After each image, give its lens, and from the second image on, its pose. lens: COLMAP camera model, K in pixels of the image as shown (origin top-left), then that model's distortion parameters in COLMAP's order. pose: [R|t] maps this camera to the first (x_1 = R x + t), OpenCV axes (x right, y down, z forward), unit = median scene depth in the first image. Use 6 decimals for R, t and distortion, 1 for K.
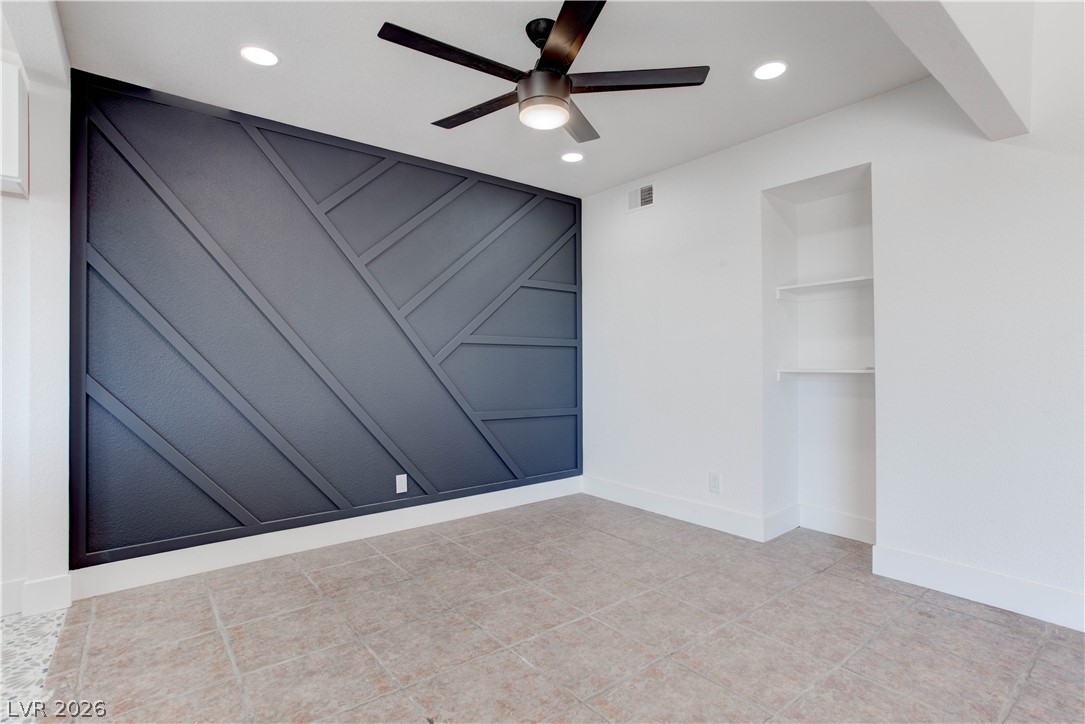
lens RADIAL K [[519.3, 0, 544.3], [0, 519.3, 343.8], [0, 0, 1]] dist [-0.069584, 0.045454]
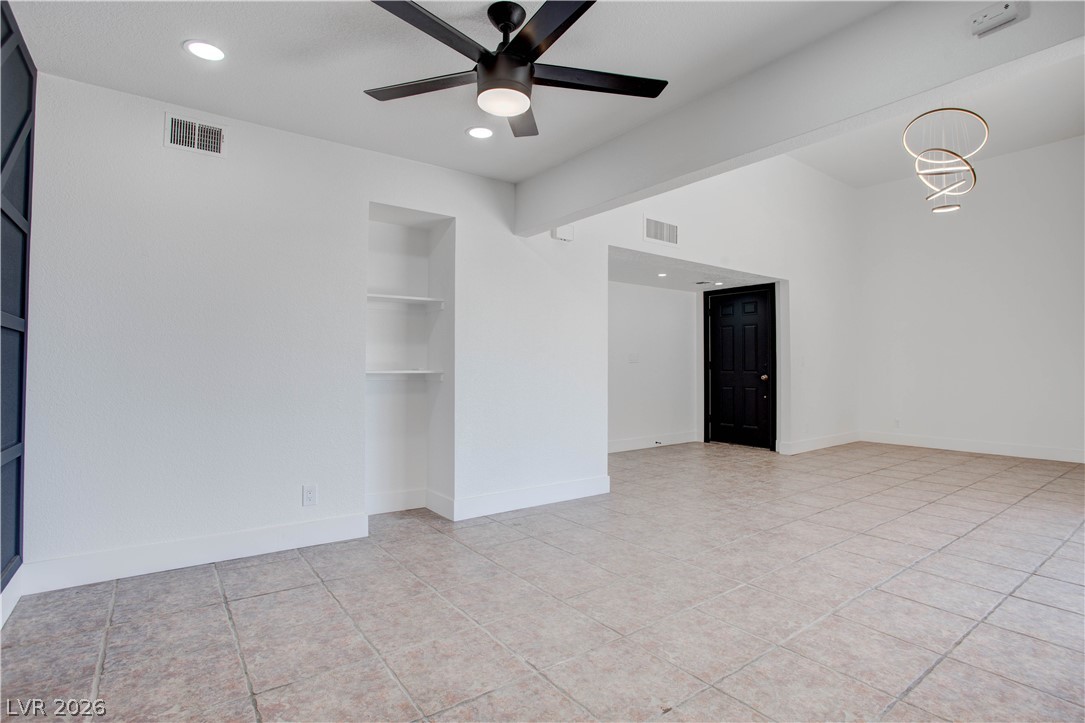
lens RADIAL K [[525.5, 0, 553.0], [0, 525.5, 354.9], [0, 0, 1]] dist [-0.083297, 0.034681]
pose [[0.033660, 0.029250, 0.999005, -0.524171], [-0.042179, 0.998723, -0.027821, 0.022529], [-0.998543, -0.041200, 0.034851, 0.492118]]
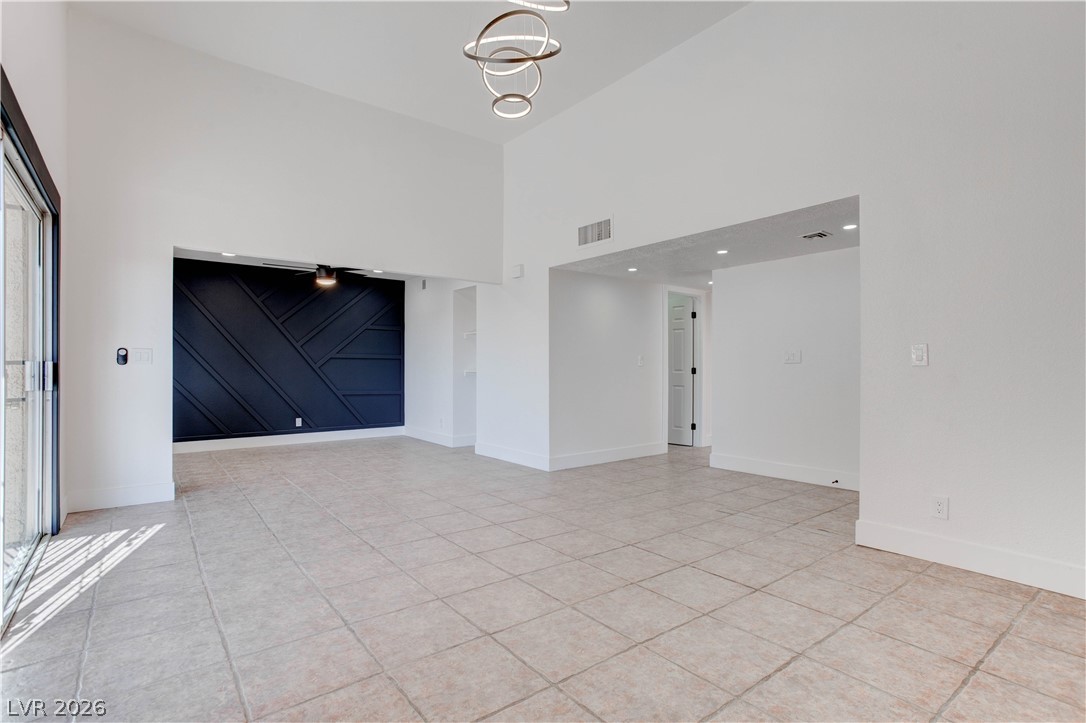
lens RADIAL K [[532.8, 0, 549.3], [0, 532.8, 360.6], [0, 0, 1]] dist [-0.057697, 0.056654]
pose [[0.999983, 0.005037, -0.002767, 0.719788], [-0.004961, 0.999633, 0.026632, -0.051292], [0.002900, -0.026617, 0.999641, -1.121757]]
